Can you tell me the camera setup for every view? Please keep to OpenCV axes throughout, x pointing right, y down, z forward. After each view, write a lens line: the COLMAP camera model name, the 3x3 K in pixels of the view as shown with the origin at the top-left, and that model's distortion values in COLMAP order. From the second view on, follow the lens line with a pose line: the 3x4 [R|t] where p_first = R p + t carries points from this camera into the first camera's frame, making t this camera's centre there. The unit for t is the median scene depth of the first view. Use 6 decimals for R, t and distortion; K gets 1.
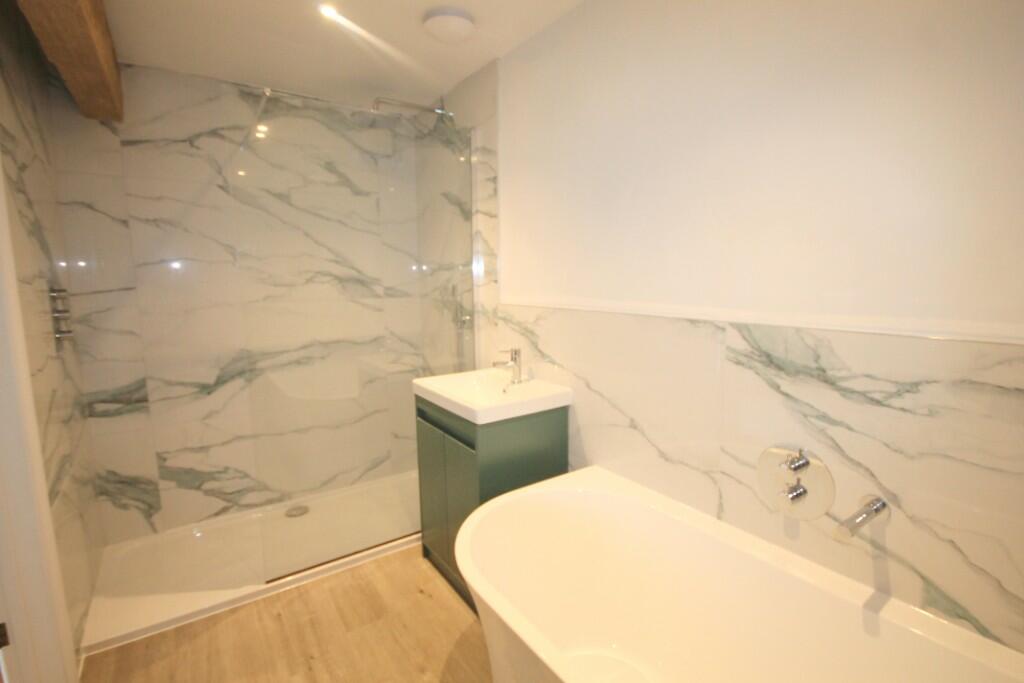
lens RADIAL K [[477.8, 0, 511.8], [0, 477.8, 342.8], [0, 0, 1]] dist [-0.010735, -0.003083]
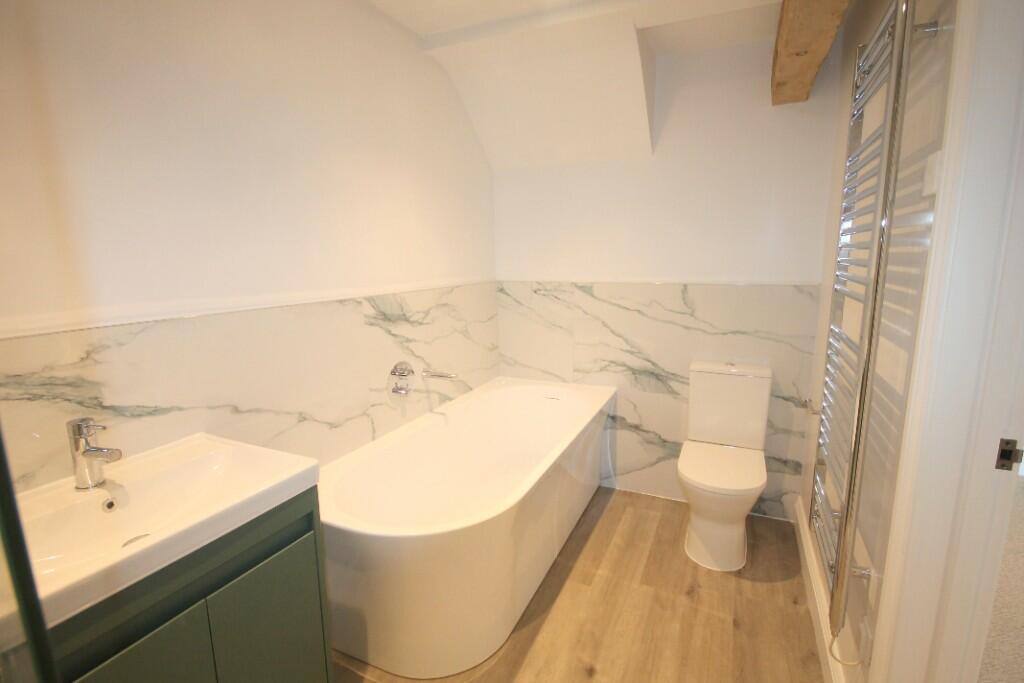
lens RADIAL K [[477.8, 0, 511.7], [0, 477.8, 343.6], [0, 0, 1]] dist [-0.010735, -0.003083]
pose [[-0.505647, -0.126195, 0.853461, -0.990956], [0.151367, 0.960923, 0.231765, -0.173672], [-0.849358, 0.246378, -0.466786, 1.339352]]
